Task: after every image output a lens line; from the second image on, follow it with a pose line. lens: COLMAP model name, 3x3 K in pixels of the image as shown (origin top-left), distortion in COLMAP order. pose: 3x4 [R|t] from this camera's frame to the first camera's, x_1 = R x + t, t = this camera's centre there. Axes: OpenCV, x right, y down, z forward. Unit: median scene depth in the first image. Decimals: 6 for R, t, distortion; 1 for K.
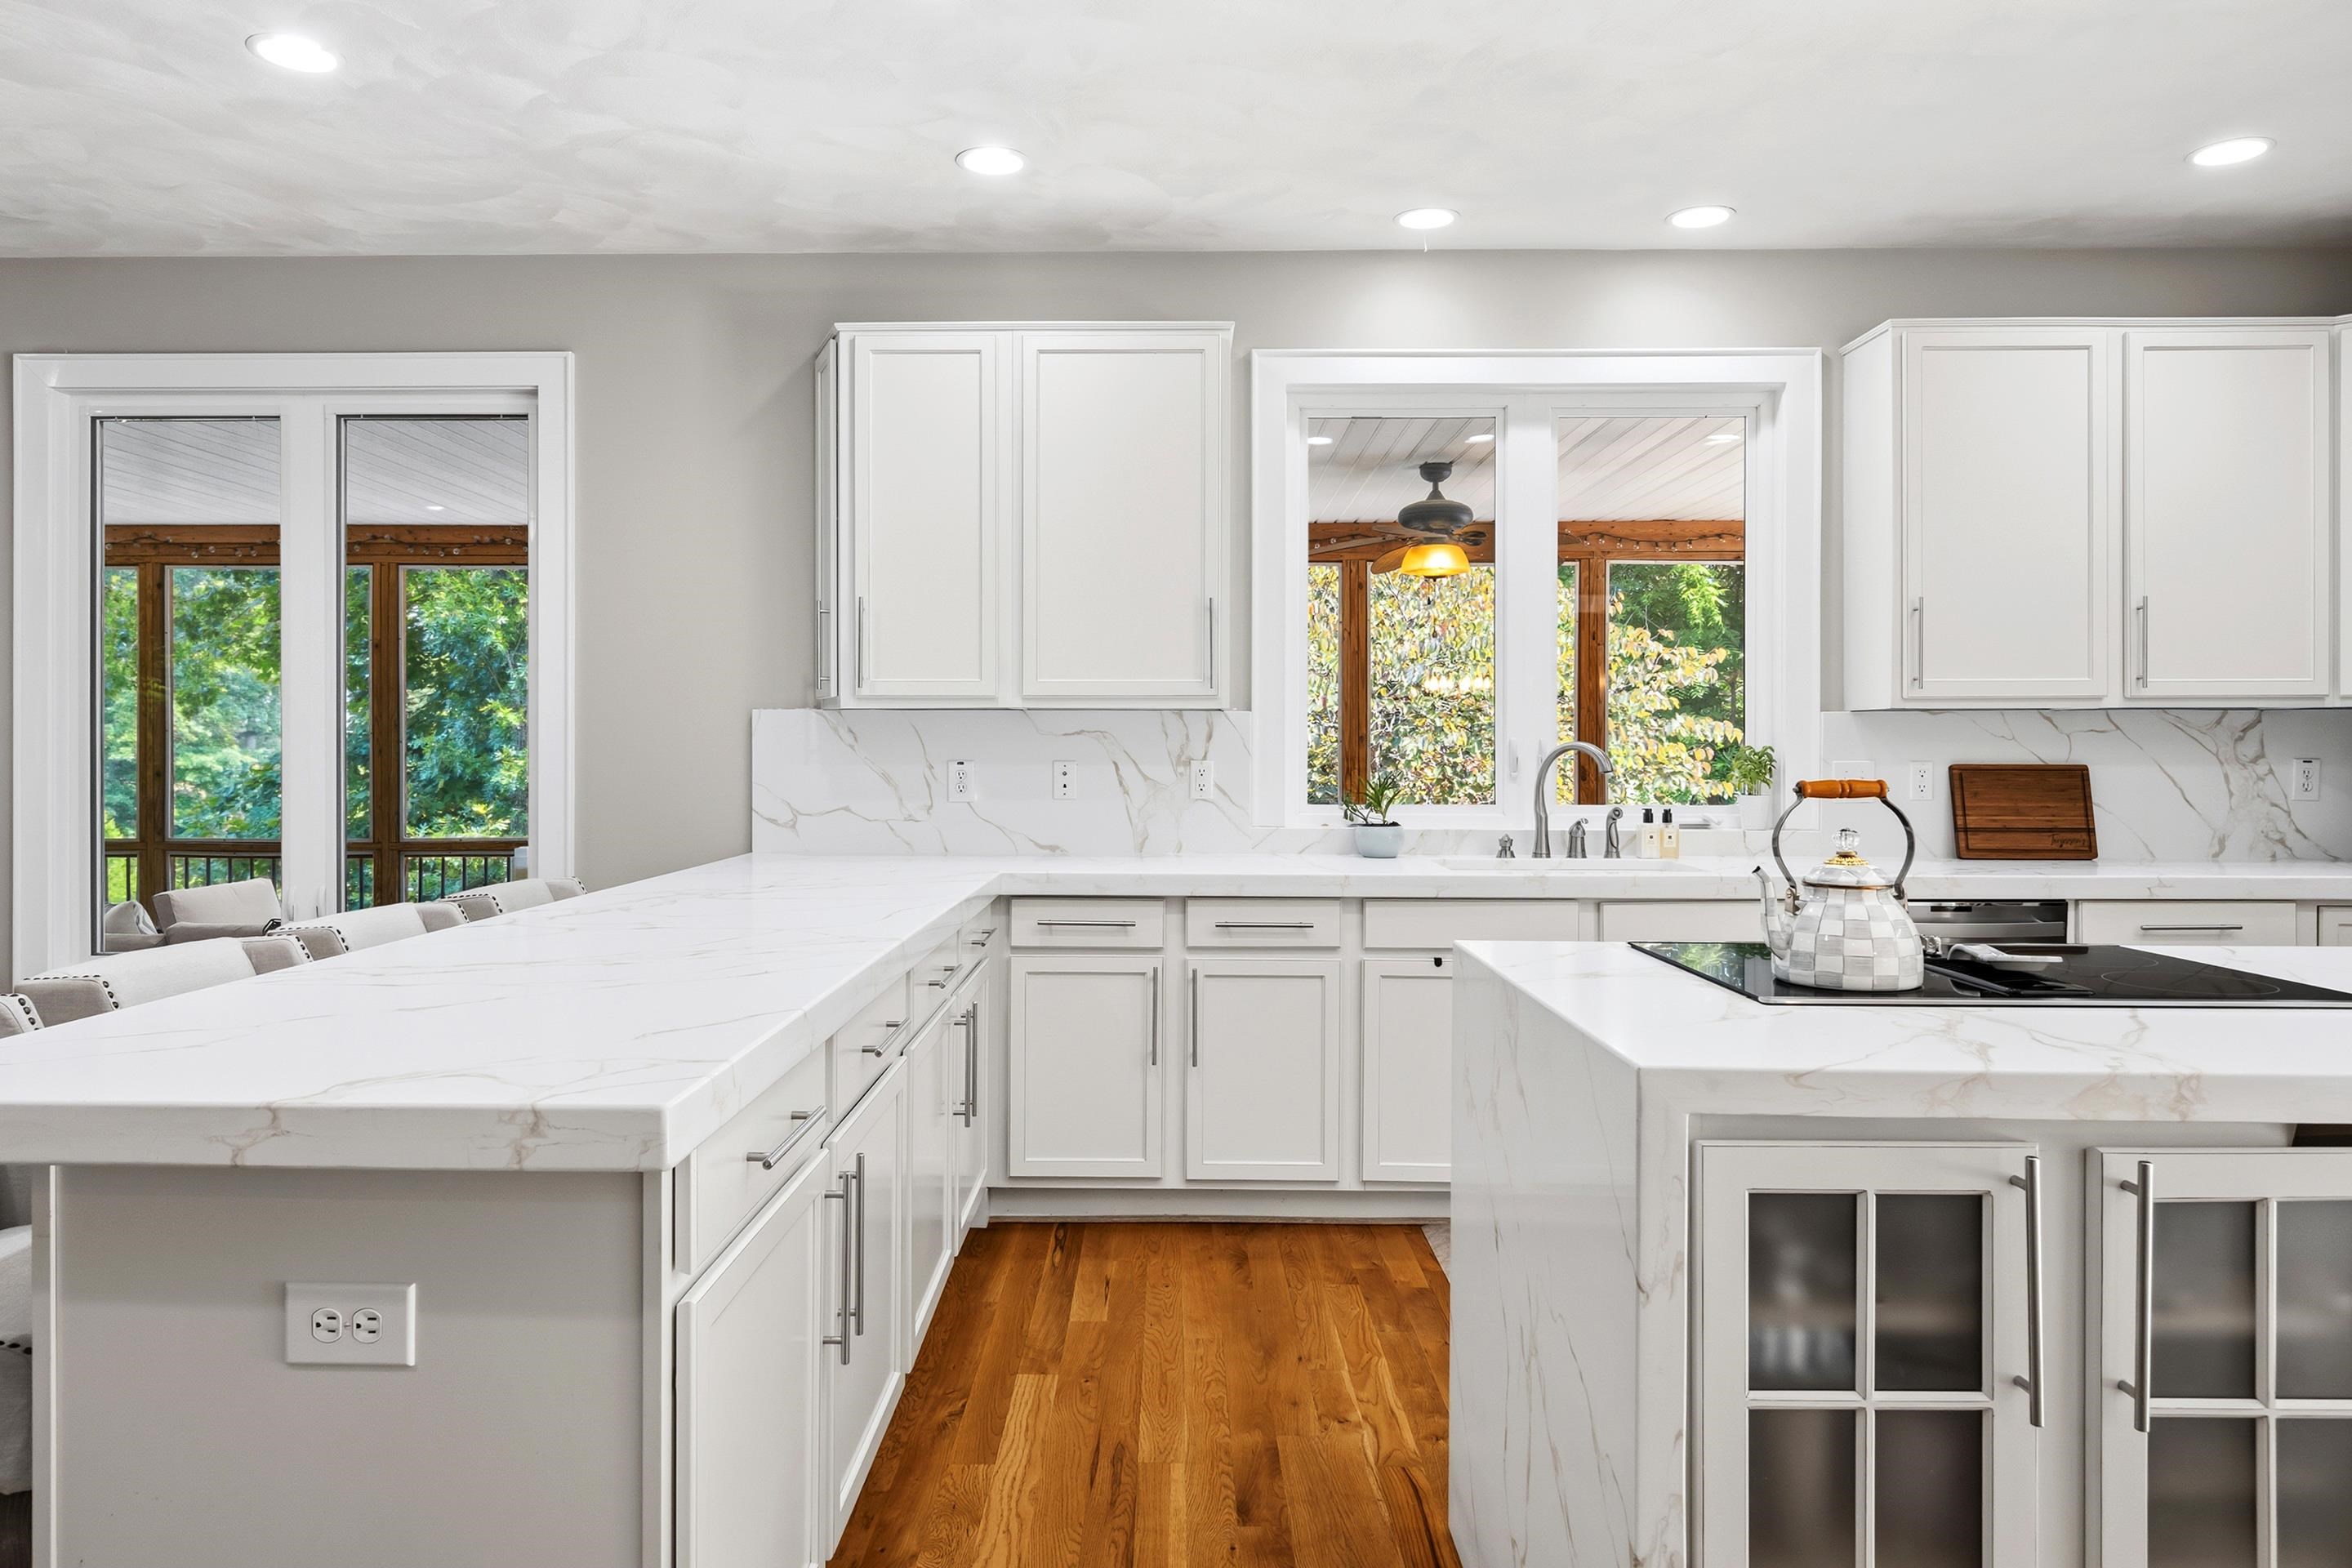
lens RADIAL K [[1490.4, 0, 1180.3], [0, 1490.4, 760.4], [0, 0, 1]] dist [0.007327, -0.004302]
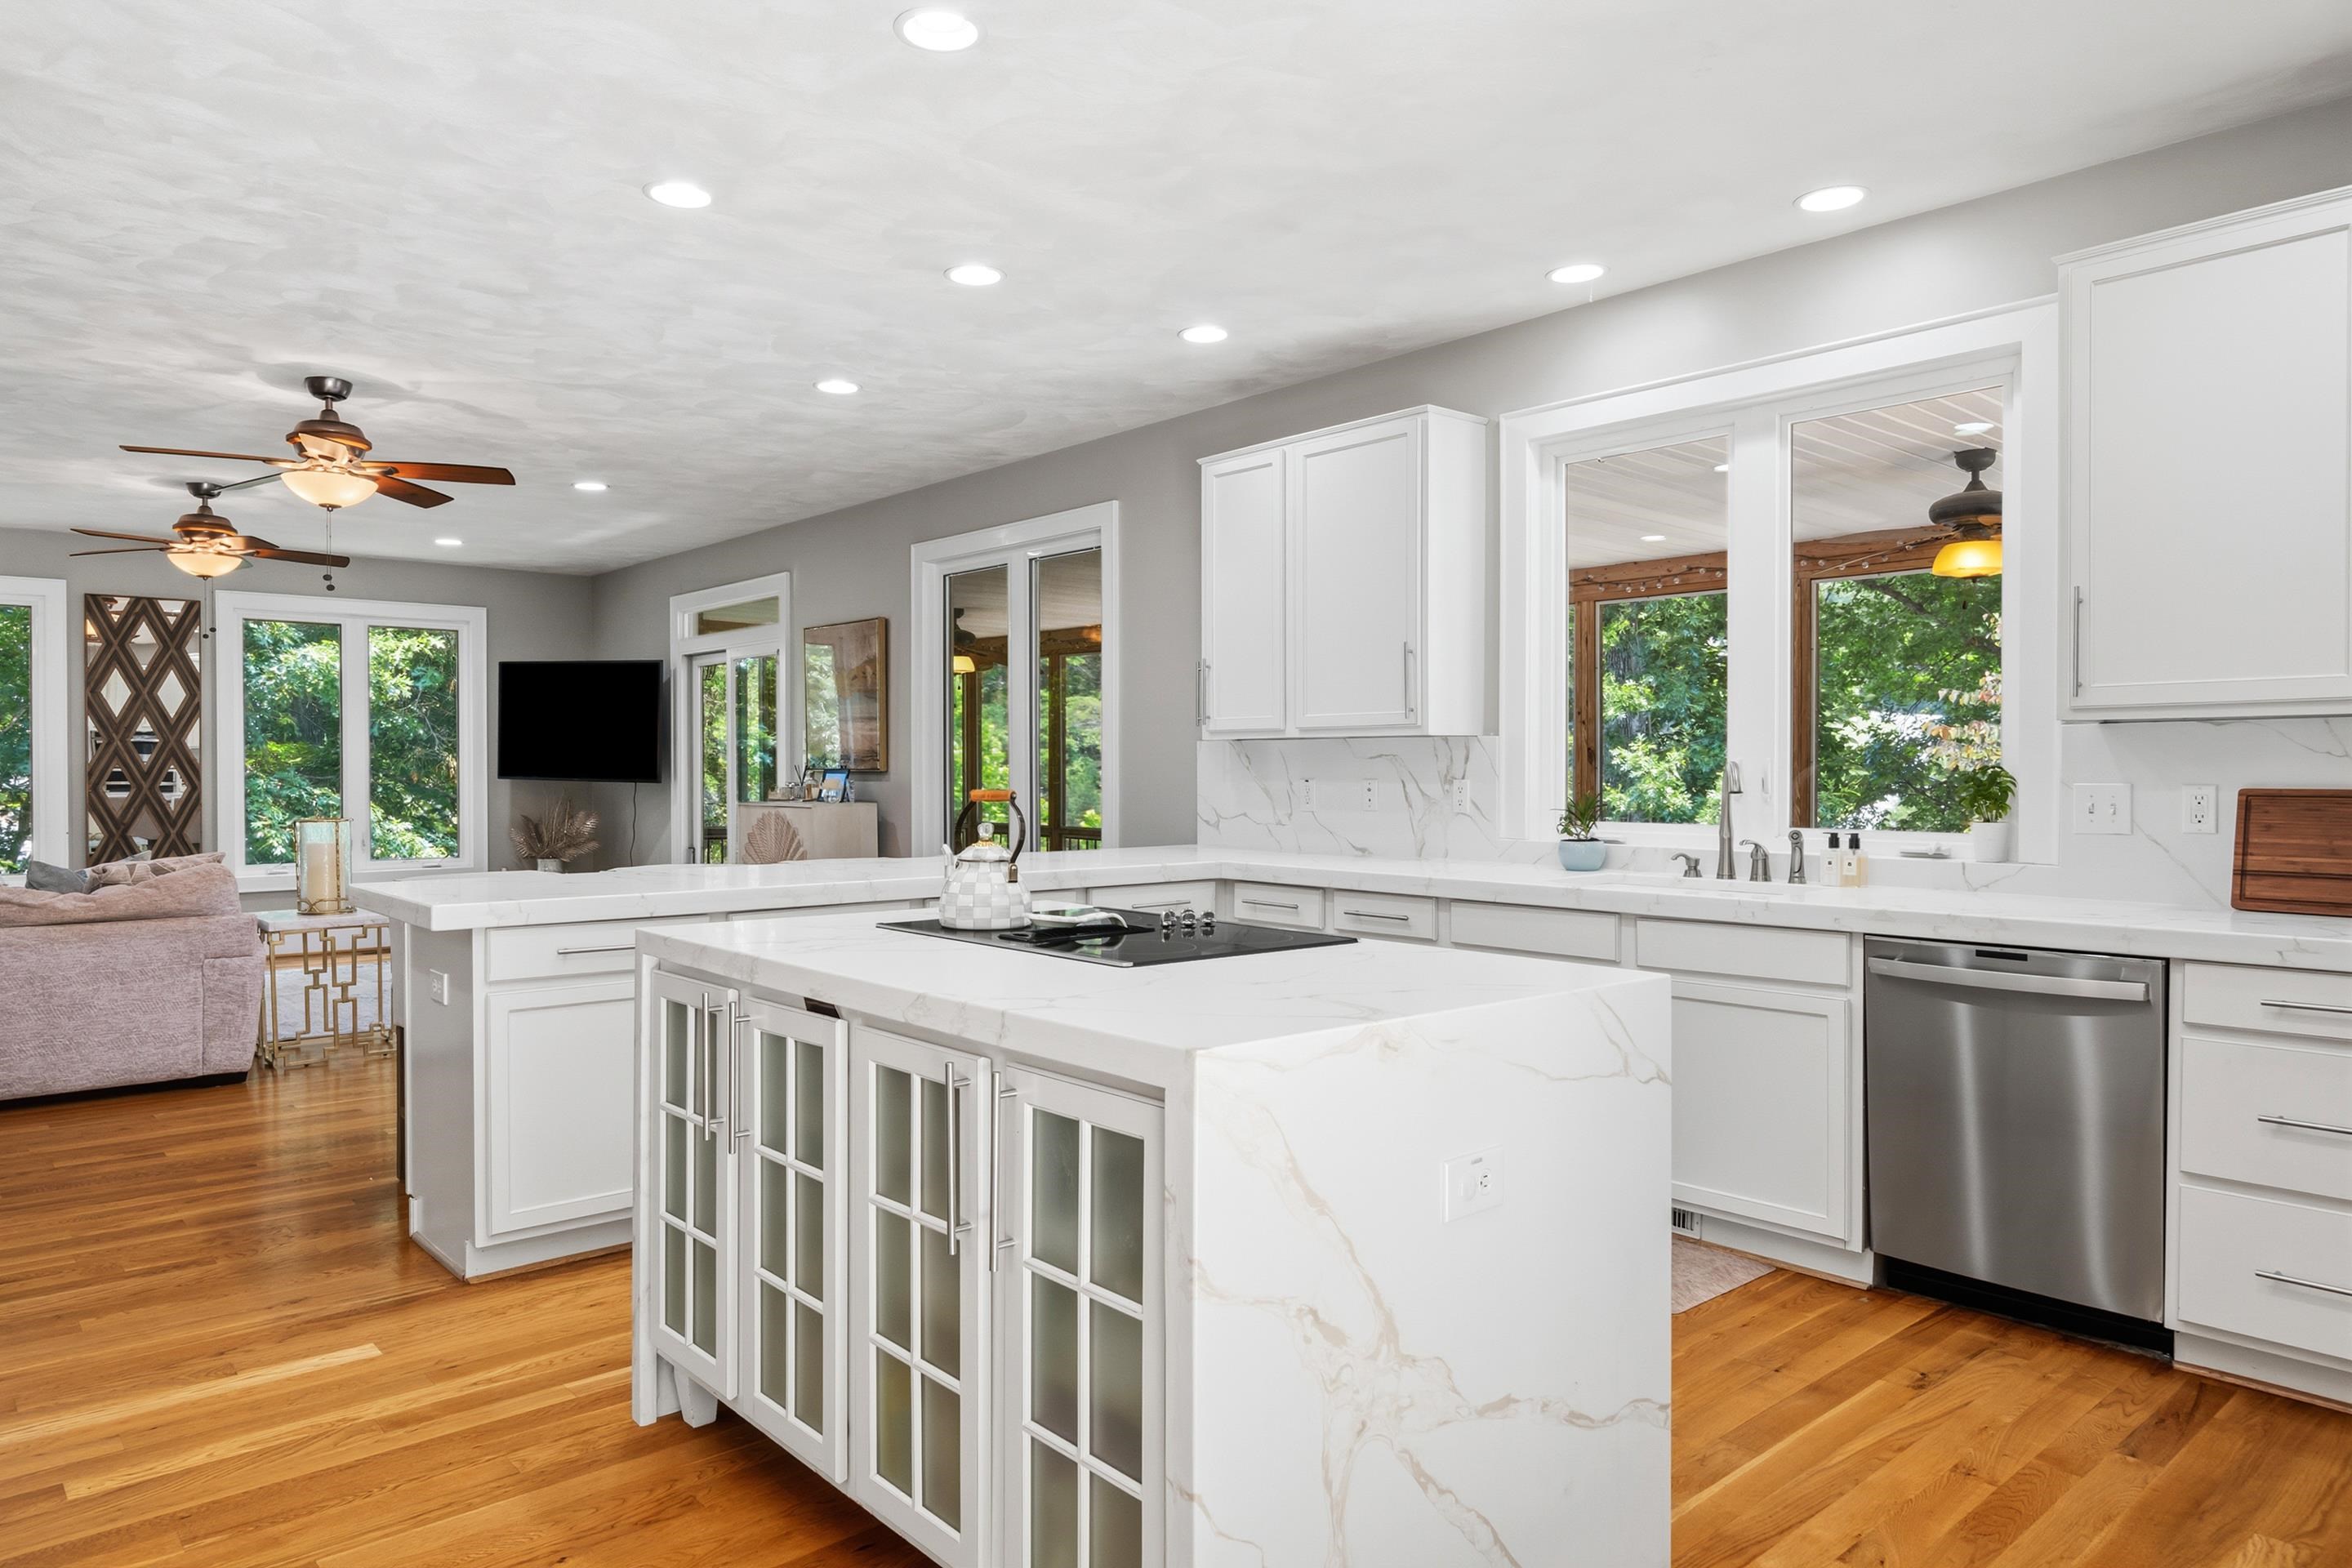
lens RADIAL K [[1490.4, 0, 1187.2], [0, 1490.4, 782.7], [0, 0, 1]] dist [0.007327, -0.004302]
pose [[0.668508, 0.005743, -0.743683, 0.734480], [-0.006320, 0.999978, 0.002041, 0.001616], [0.743678, 0.003336, 0.668530, 0.072985]]
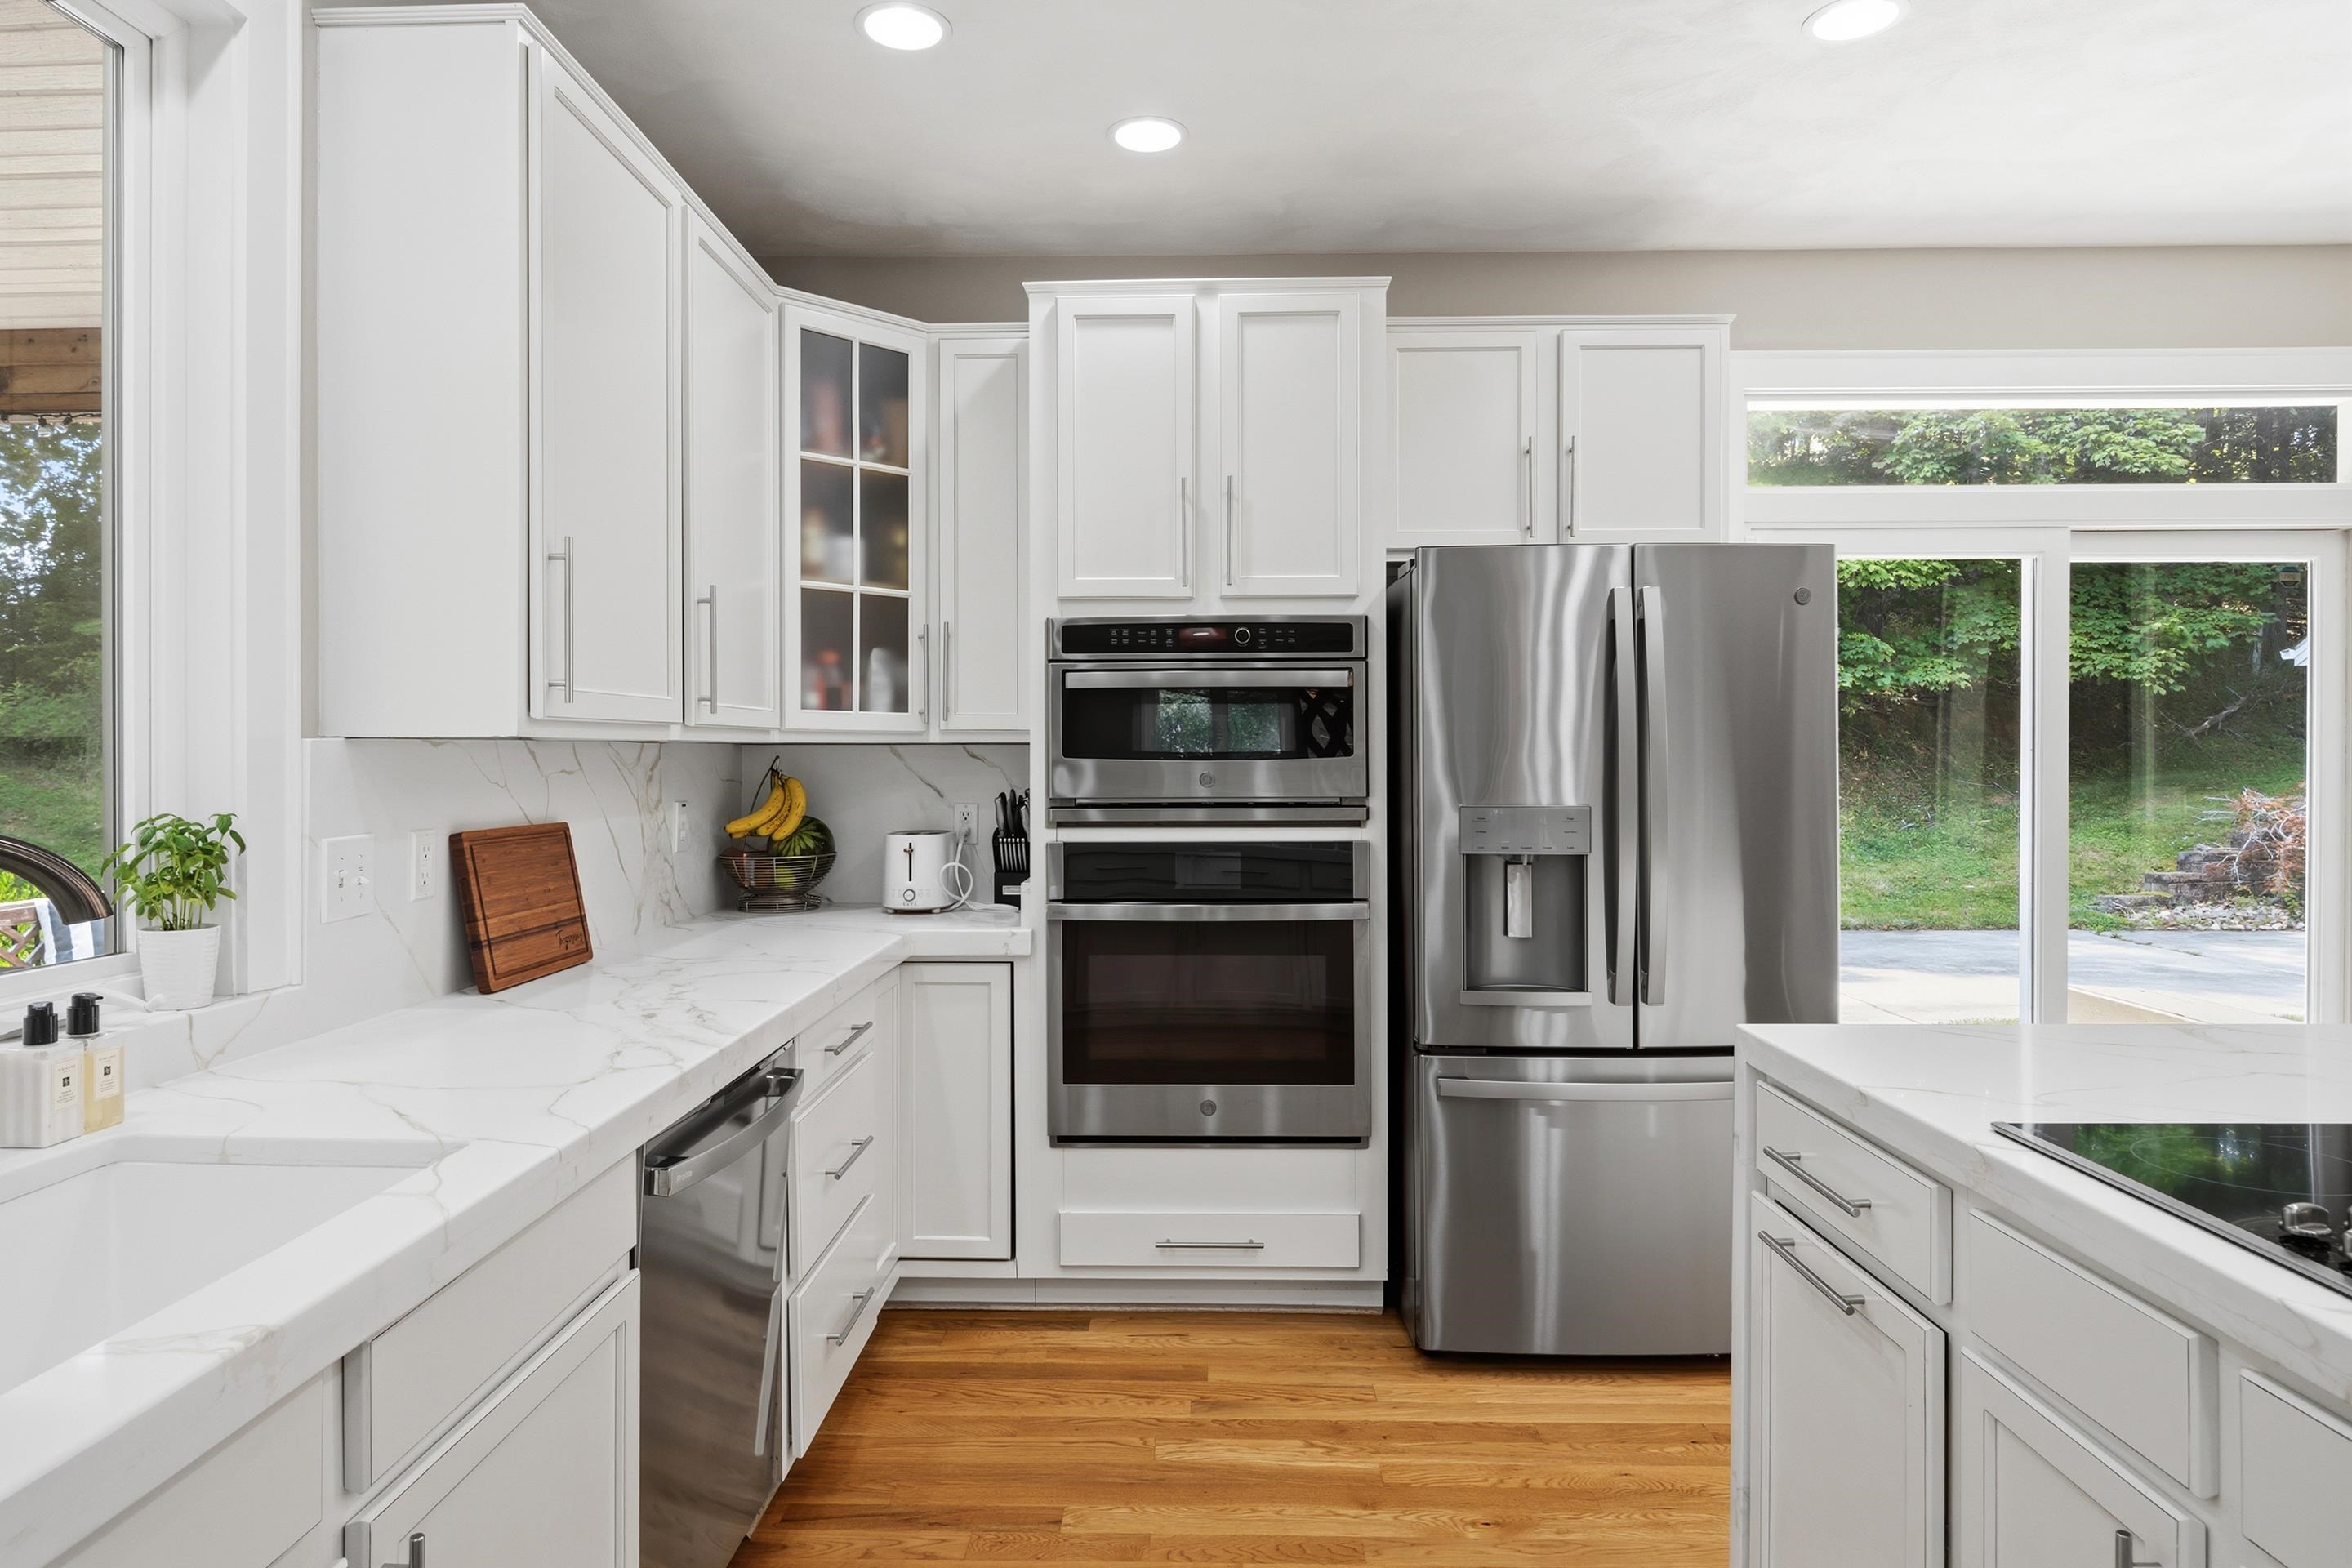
lens RADIAL K [[1370.7, 0, 1170.2], [0, 1370.7, 742.2], [0, 0, 1]] dist [-0.010773, 0.000183]
pose [[0.021156, 0.012442, 0.999699, -0.005780], [0.011949, 0.999848, -0.012697, -0.022257], [-0.999705, 0.012214, 0.021004, 0.719092]]
